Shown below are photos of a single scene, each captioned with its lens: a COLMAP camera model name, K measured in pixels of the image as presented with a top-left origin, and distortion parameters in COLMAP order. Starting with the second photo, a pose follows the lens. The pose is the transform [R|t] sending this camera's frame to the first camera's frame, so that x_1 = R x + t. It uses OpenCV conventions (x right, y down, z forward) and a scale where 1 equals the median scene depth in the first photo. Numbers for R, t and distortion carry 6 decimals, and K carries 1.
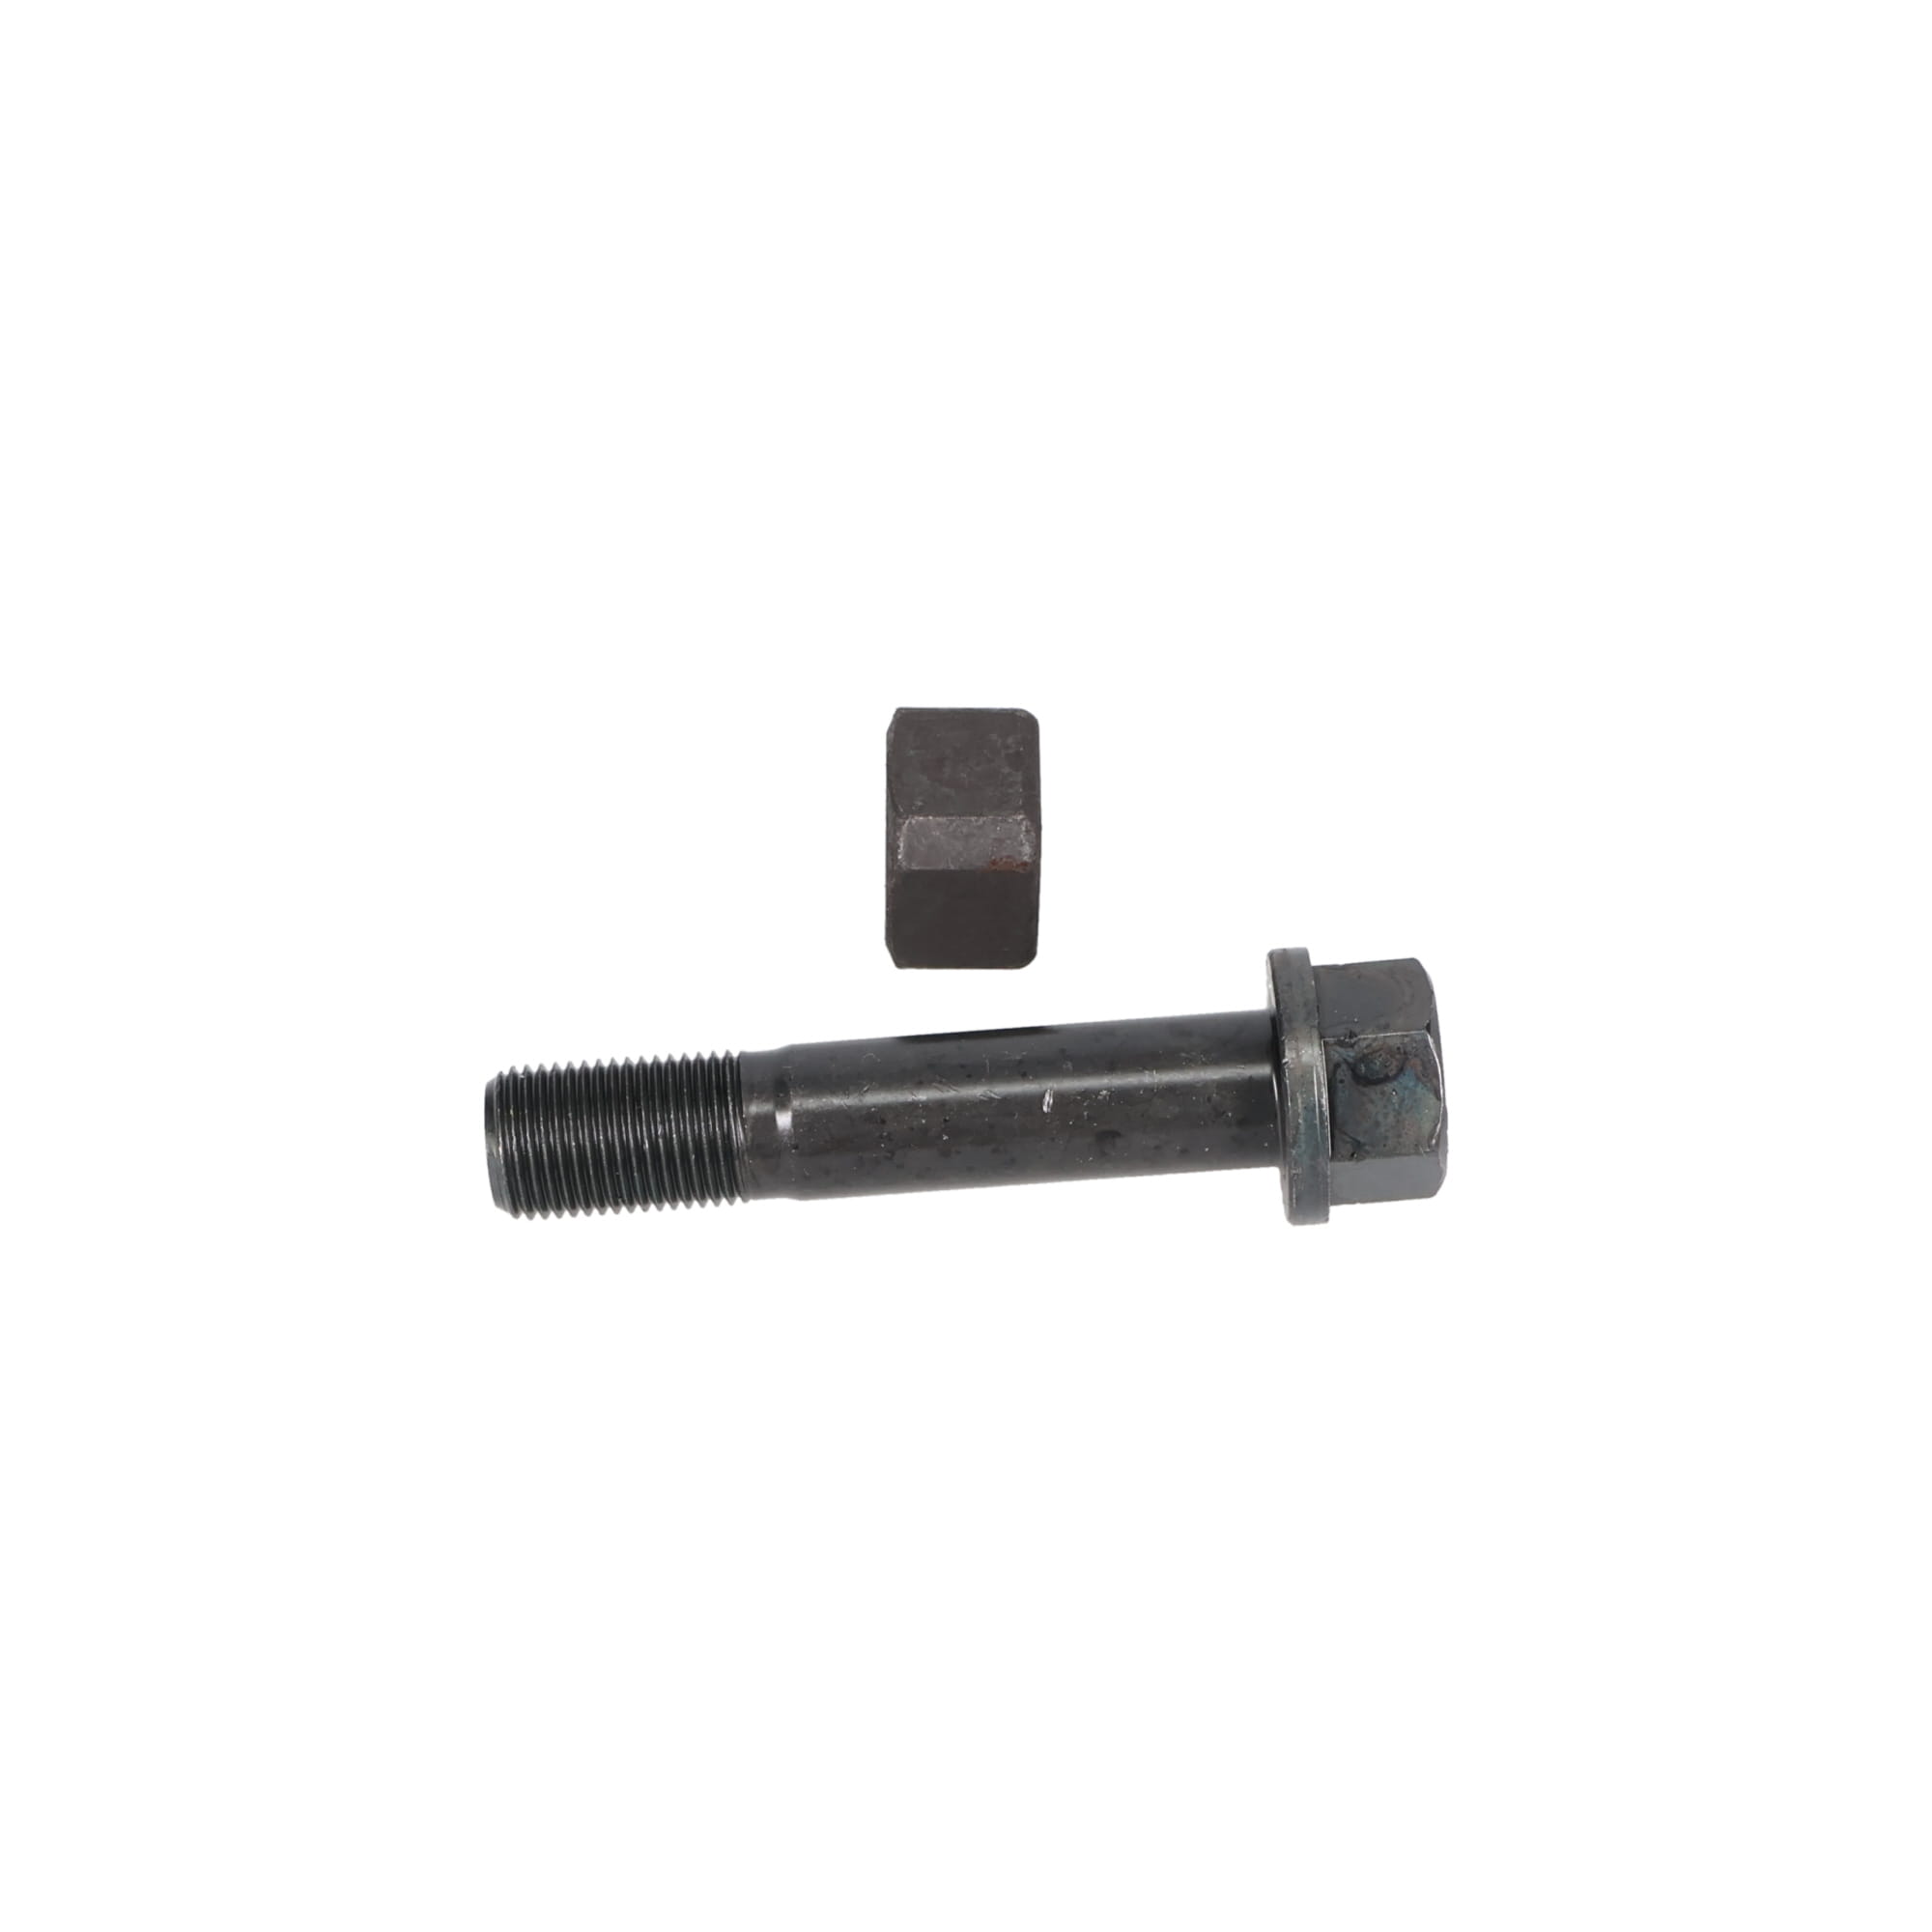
lens RADIAL K [[6217.3, 0, 966.0], [0, 6217.3, 966.0], [0, 0, 1]] dist [0.133275, 0.176051]
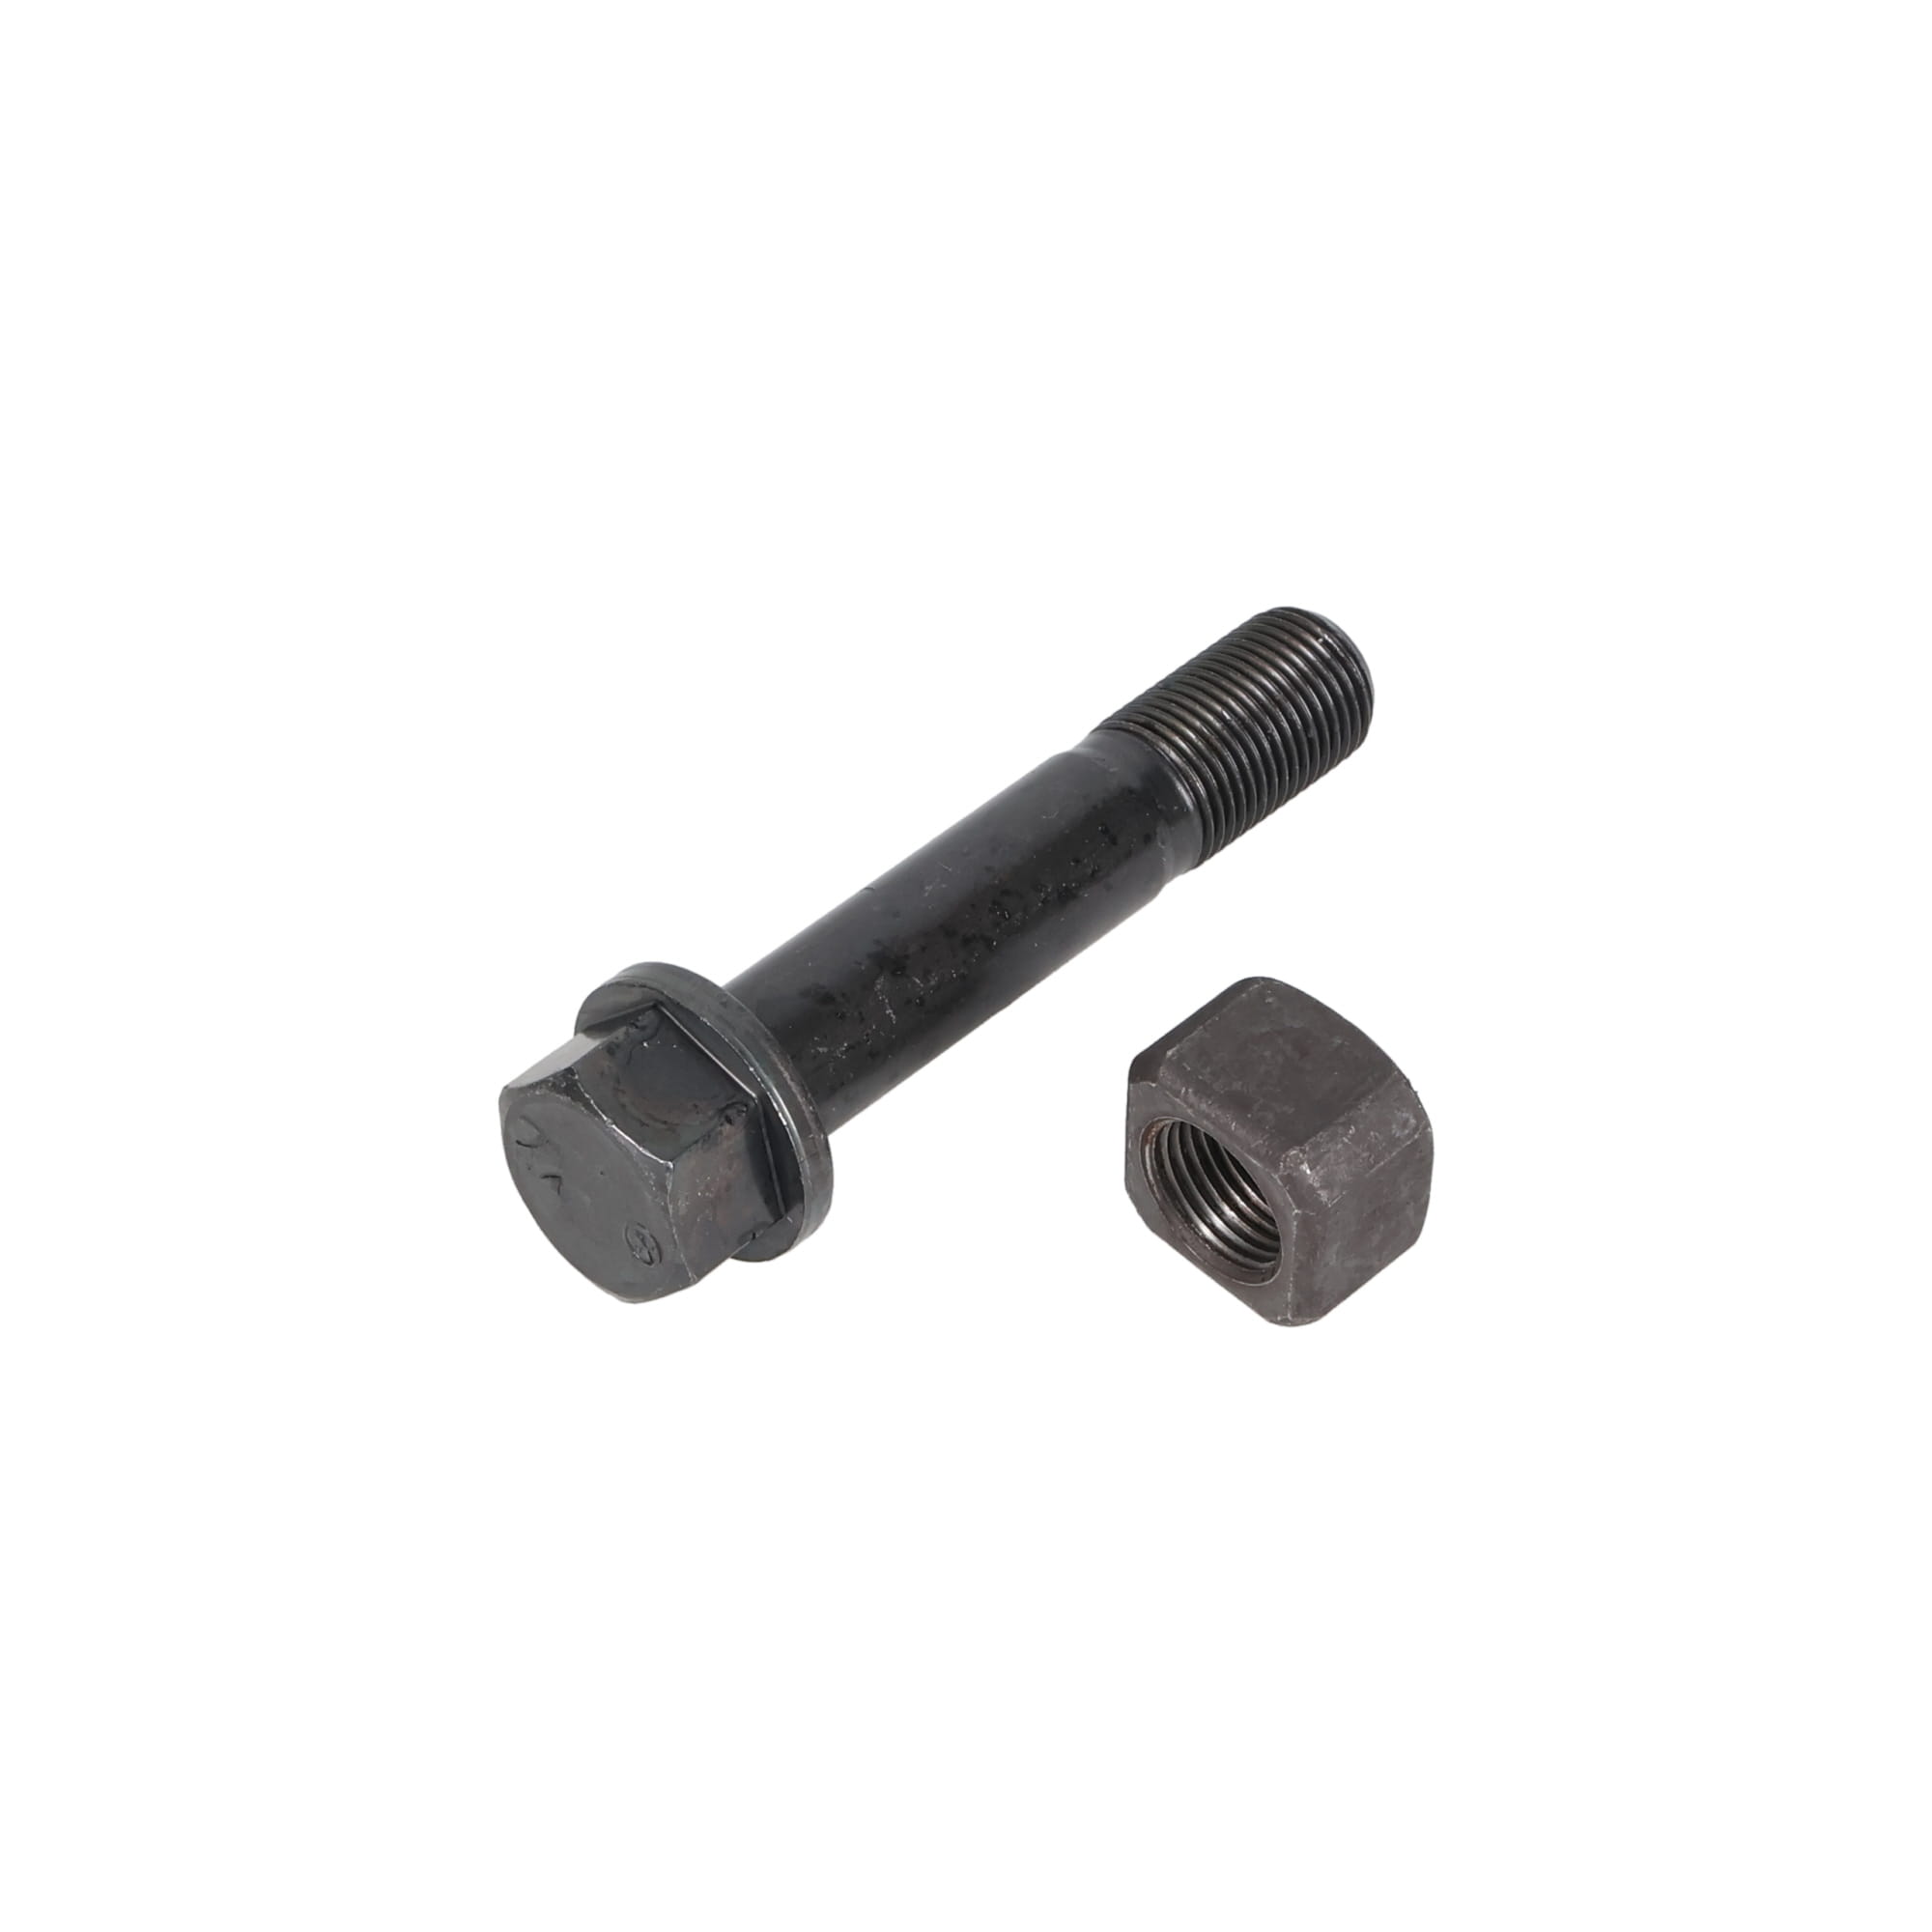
lens RADIAL K [[6217.3, 0, 966.0], [0, 6217.3, 966.0], [0, 0, 1]] dist [0.133275, 0.176051]
pose [[-0.718518, 0.506192, -0.476971, 0.428092], [-0.532353, 0.041063, 0.845526, -0.728426], [0.447585, 0.861443, 0.239969, 0.801853]]
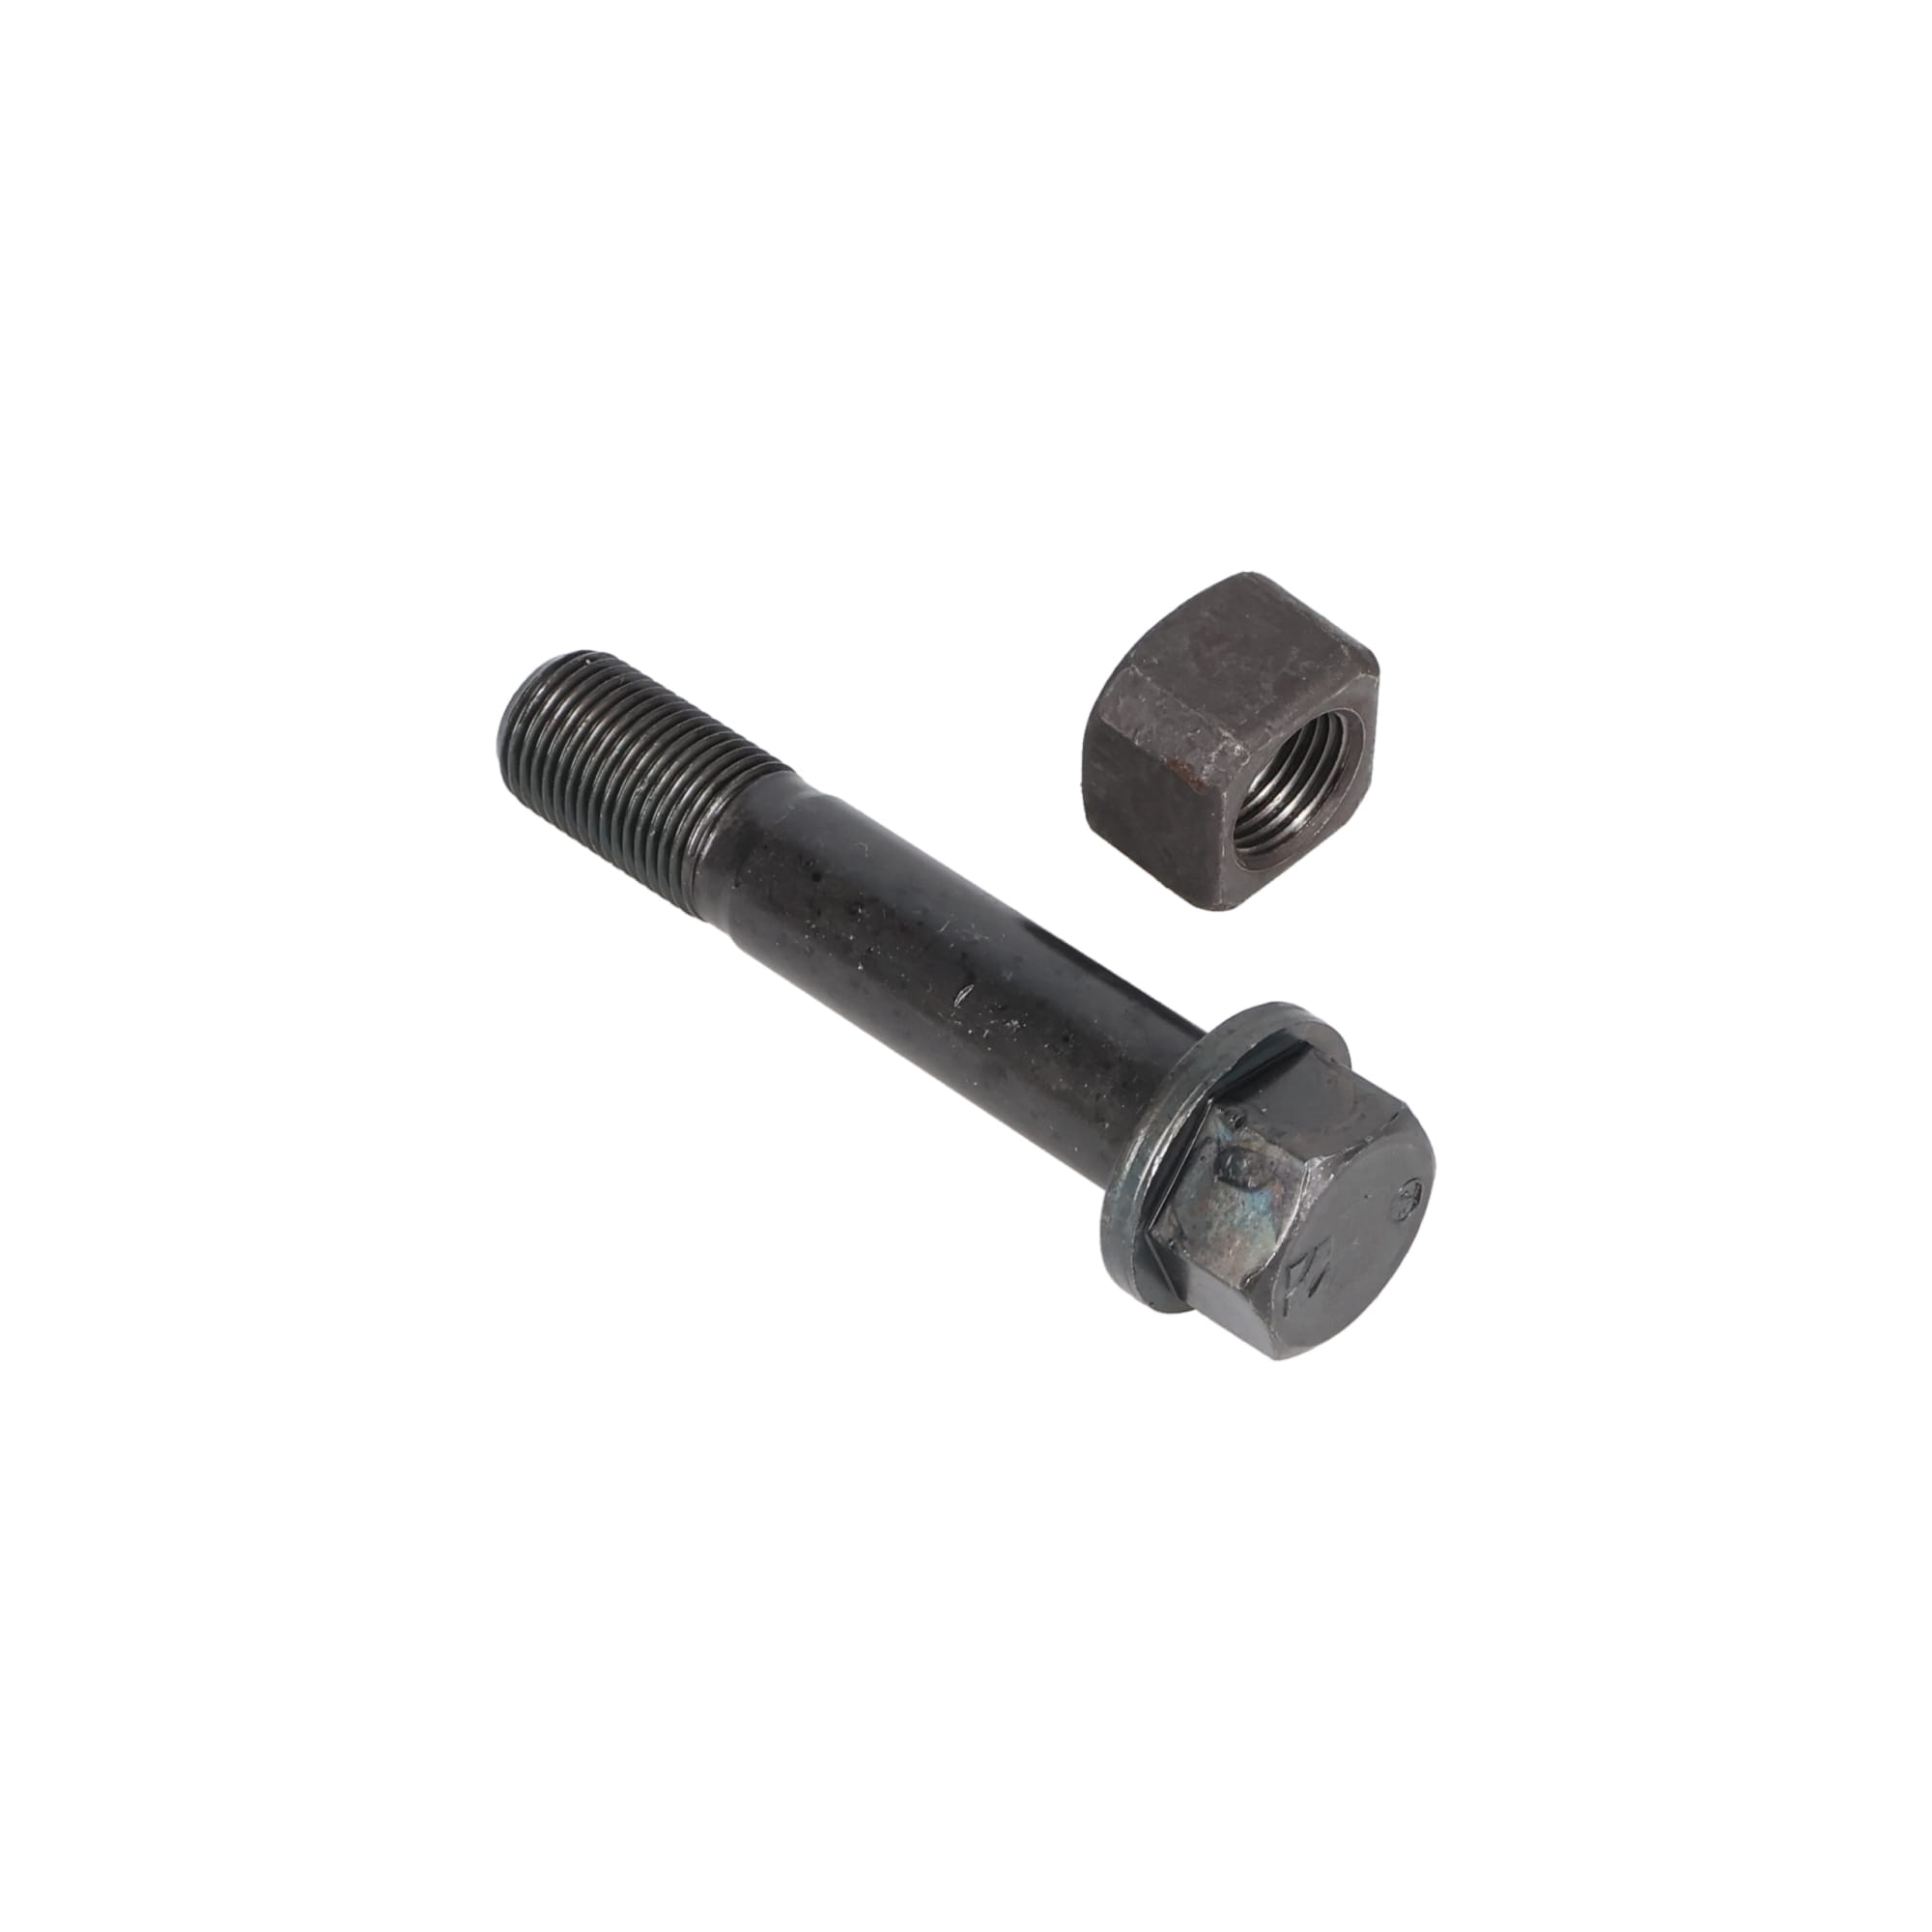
lens RADIAL K [[6217.3, 0, 966.0], [0, 6217.3, 966.0], [0, 0, 1]] dist [0.133275, 0.176051]
pose [[0.698157, 0.536240, -0.474367, 0.412923], [-0.531190, 0.832206, 0.158966, -0.116395], [0.480015, 0.140996, 0.865856, 0.263538]]
